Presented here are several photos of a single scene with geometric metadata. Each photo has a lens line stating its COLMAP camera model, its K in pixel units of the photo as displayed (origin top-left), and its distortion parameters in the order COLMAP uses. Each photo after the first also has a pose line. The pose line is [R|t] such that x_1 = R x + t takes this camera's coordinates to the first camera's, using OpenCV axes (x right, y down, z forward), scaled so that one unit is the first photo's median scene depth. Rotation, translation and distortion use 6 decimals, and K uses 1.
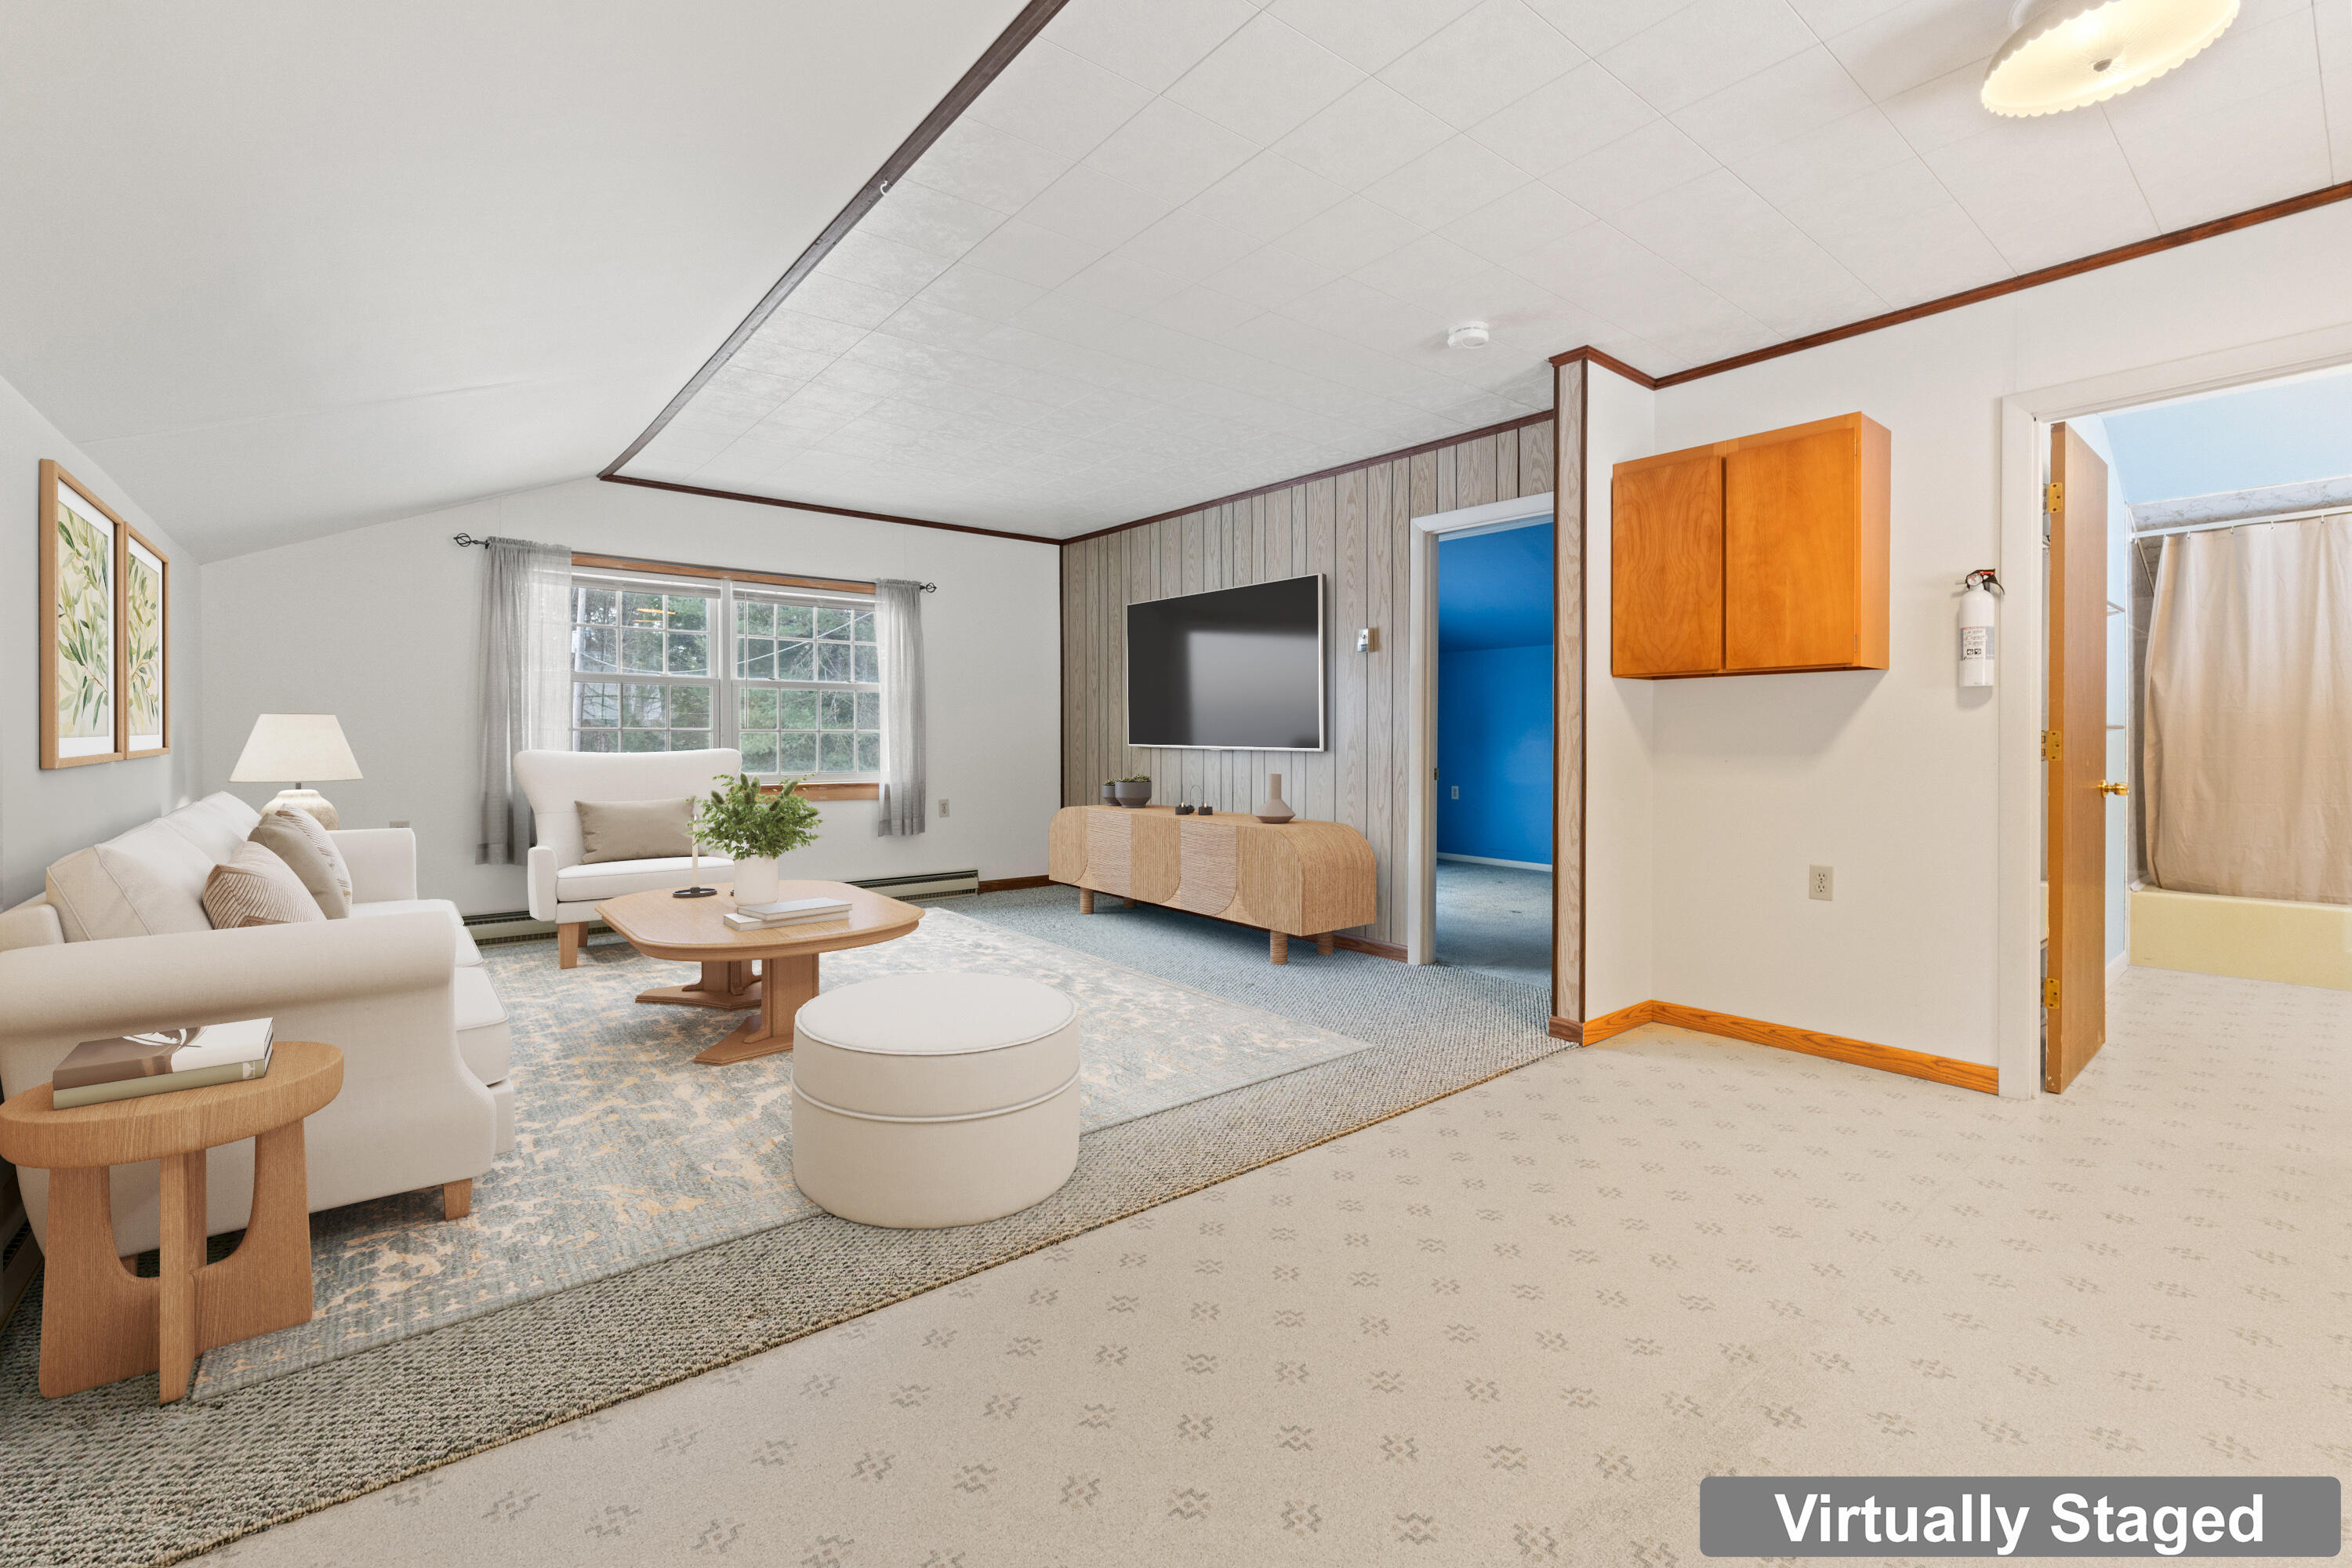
lens RADIAL K [[991.2, 0, 1170.8], [0, 991.2, 756.5], [0, 0, 1]] dist [-0.010764, 0.000726]
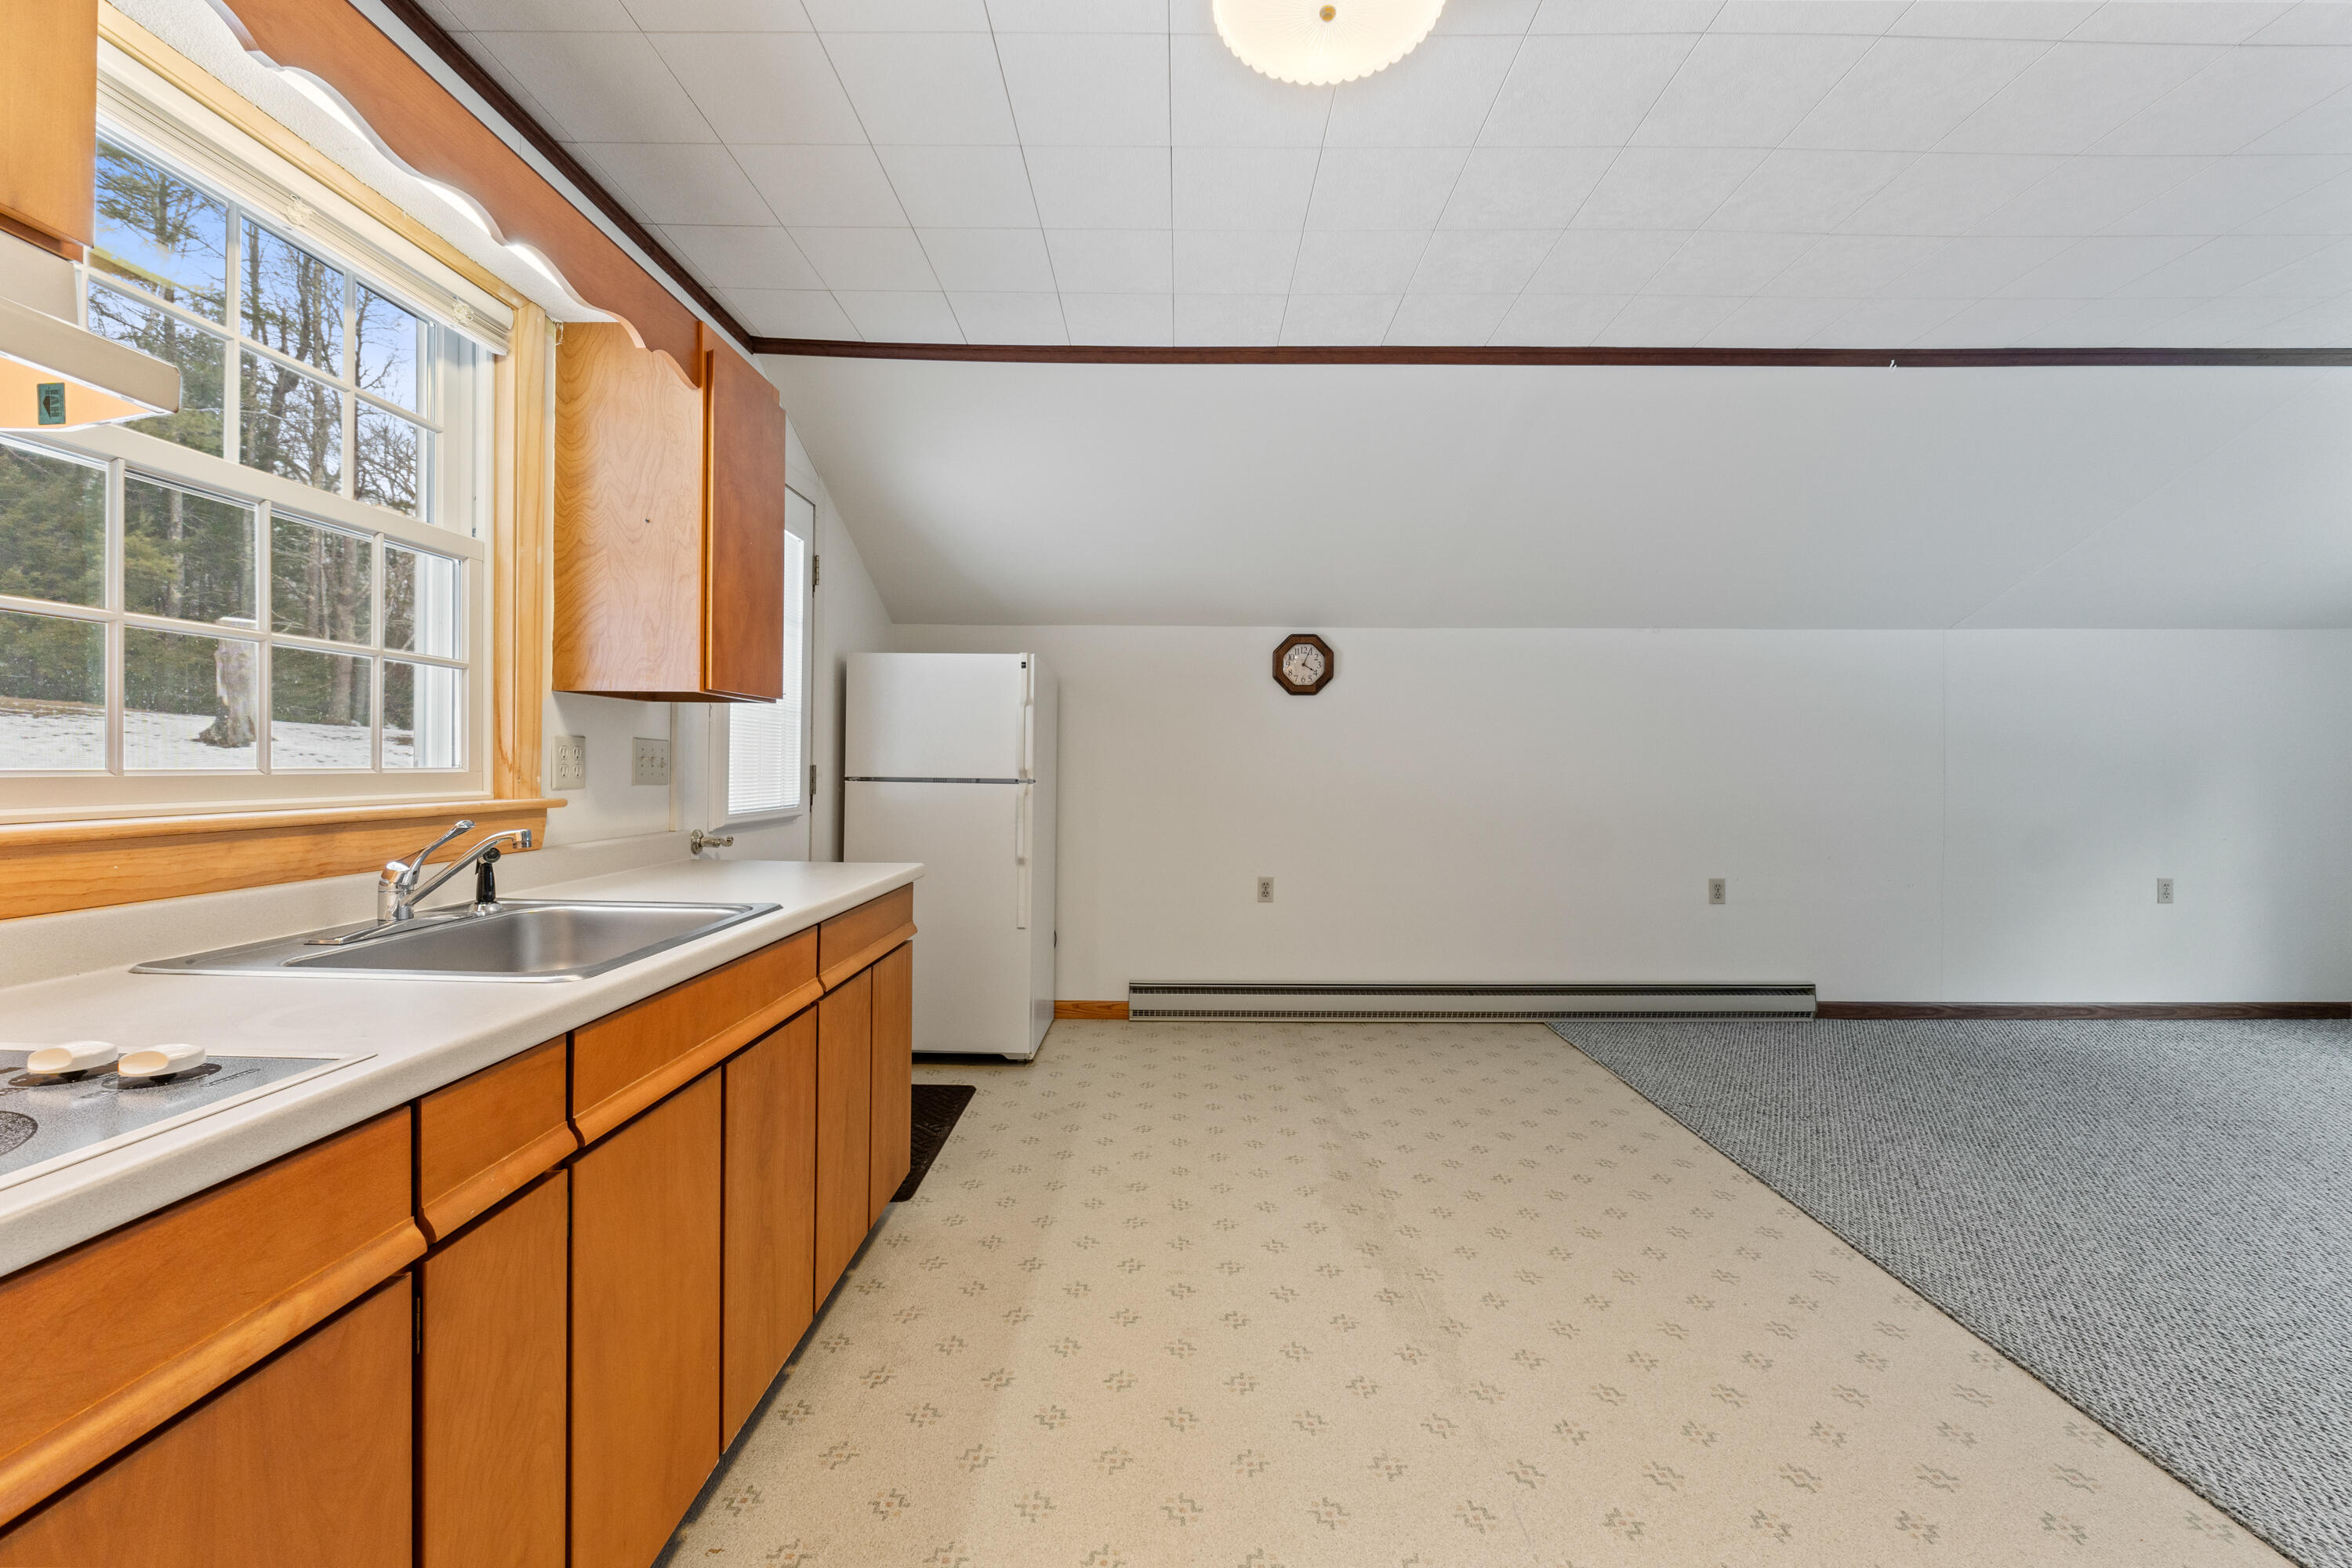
lens RADIAL K [[991.2, 0, 1157.9], [0, 991.2, 776.7], [0, 0, 1]] dist [-0.010764, 0.000726]
pose [[-0.641928, 0.008320, -0.766719, 0.717093], [-0.017401, 0.999526, 0.025416, -0.036668], [0.766567, 0.029657, -0.641479, 0.612725]]
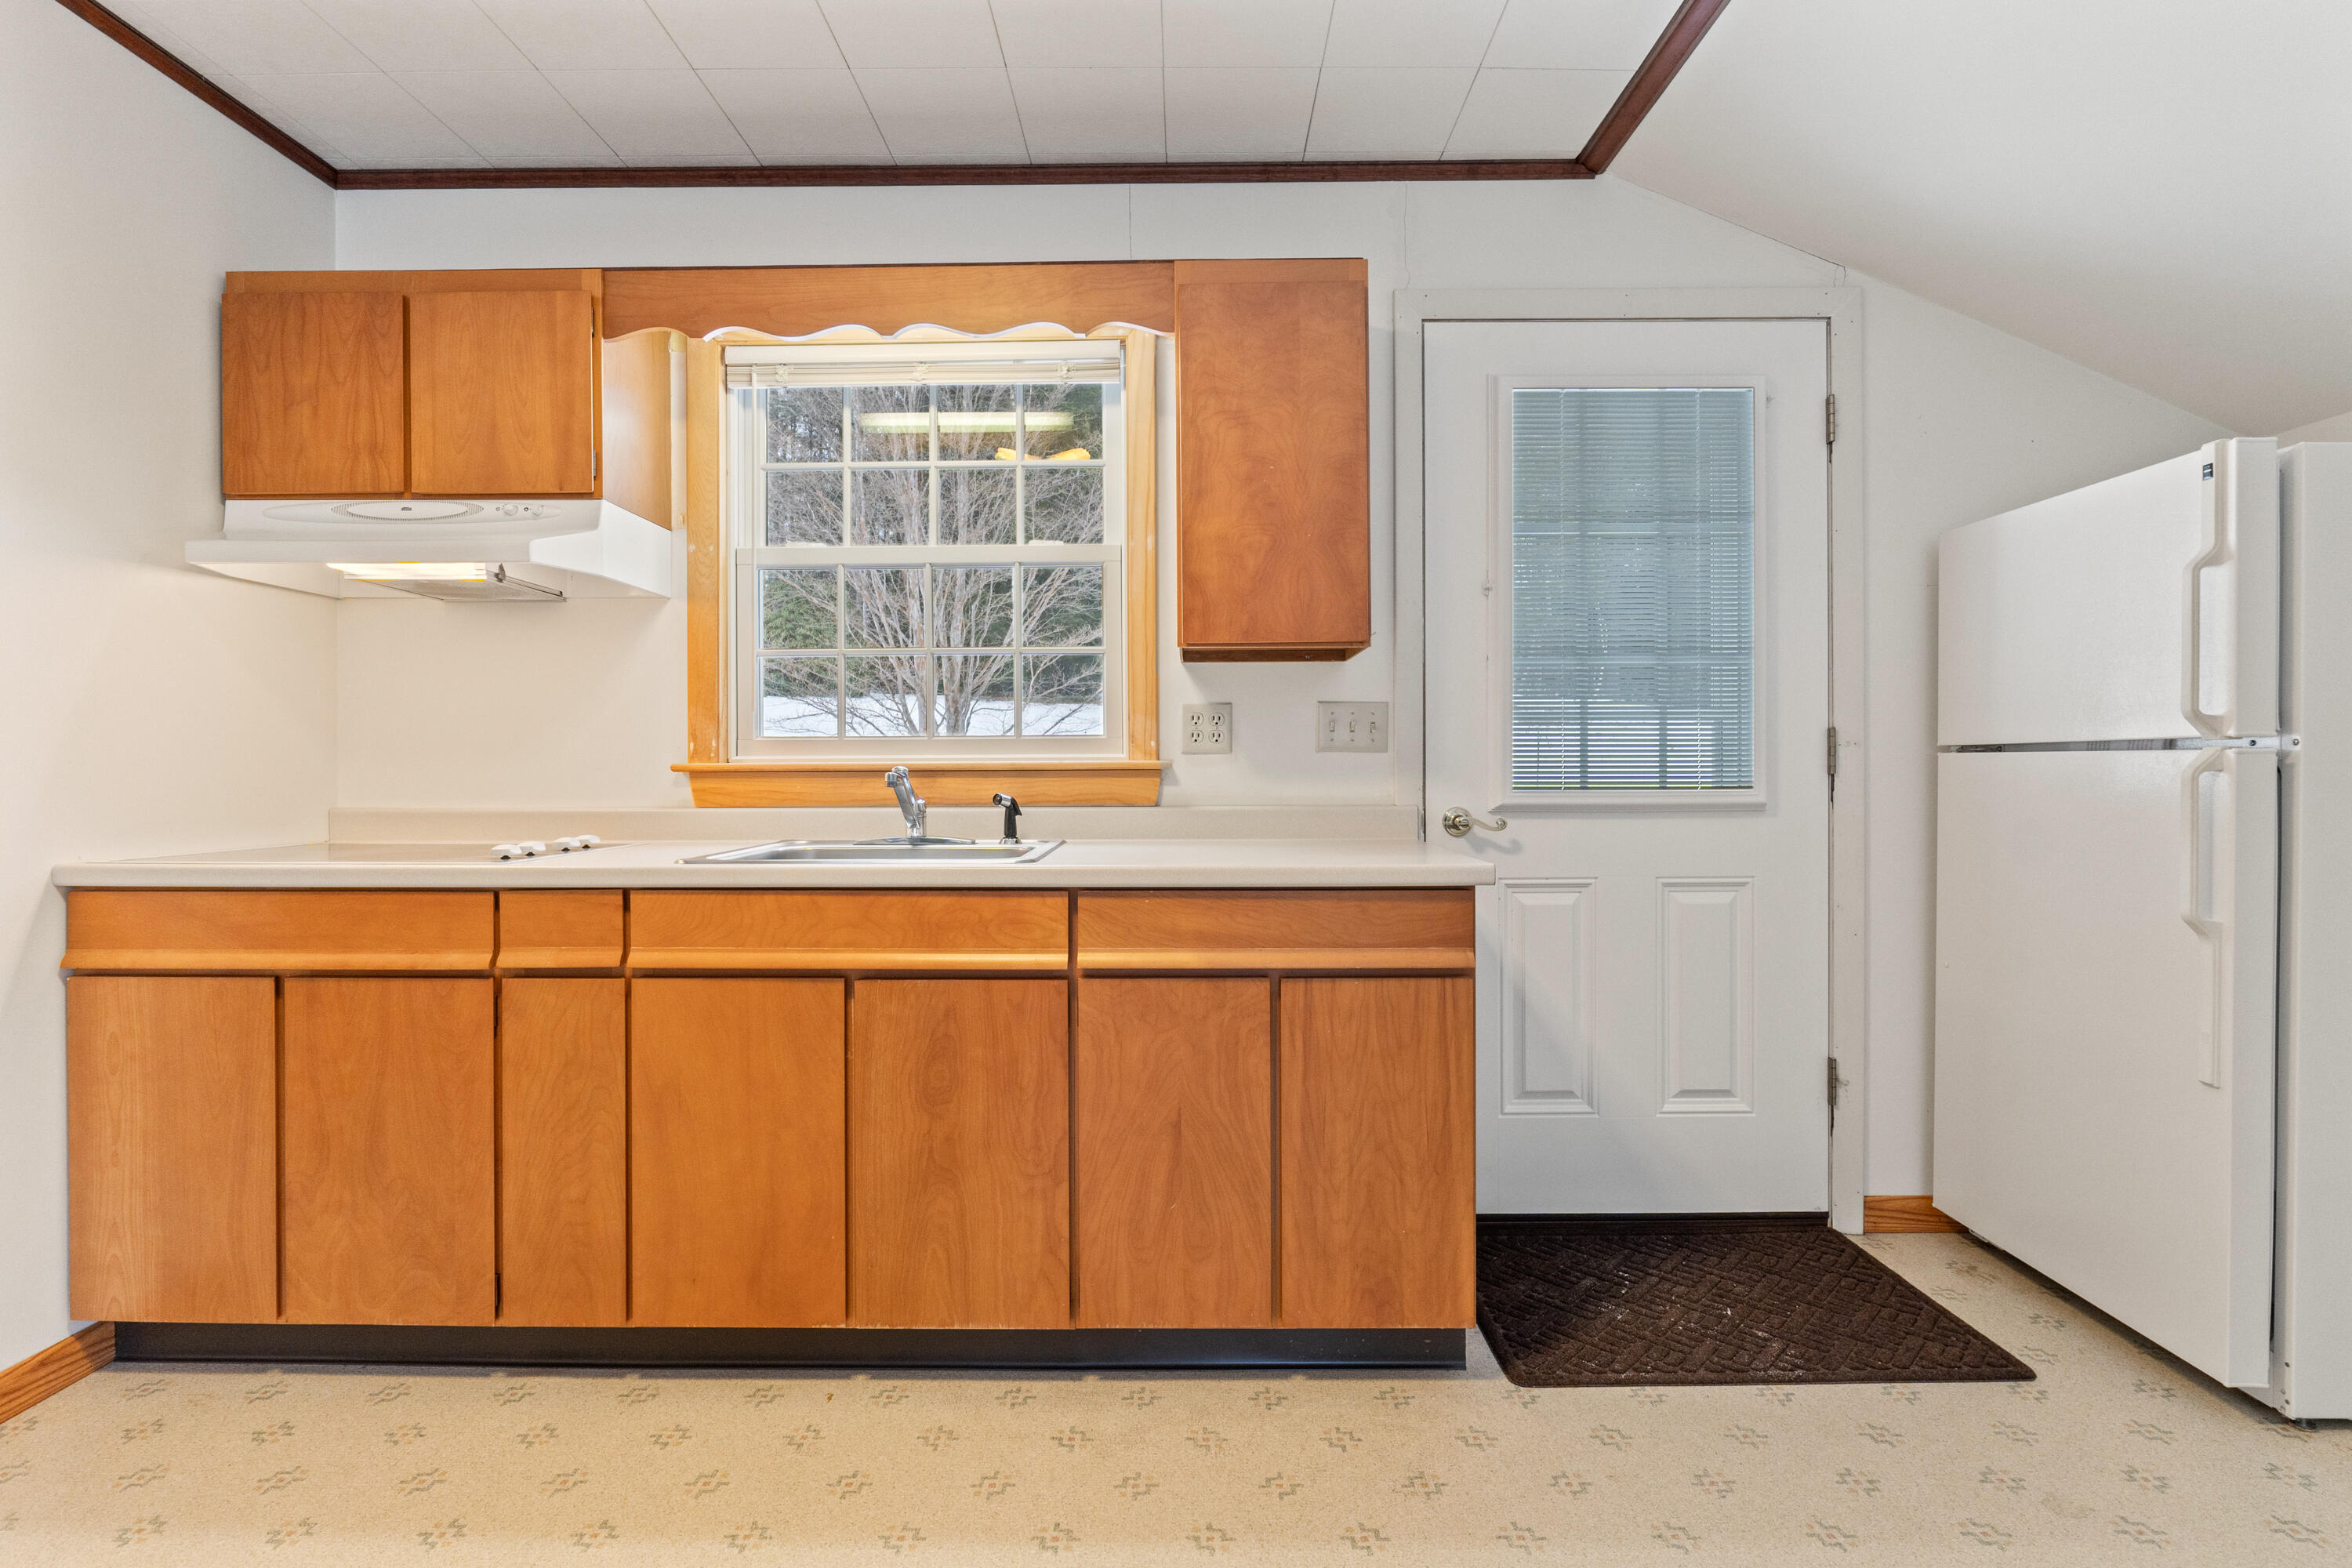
lens RADIAL K [[1097.1, 0, 1166.4], [0, 1097.1, 771.0], [0, 0, 1]] dist [-0.008880, -0.000221]
pose [[-0.771225, 0.009186, 0.636496, 0.151915], [0.018450, 0.999798, 0.007926, -0.007113], [-0.636295, 0.017857, -0.771239, 0.528291]]
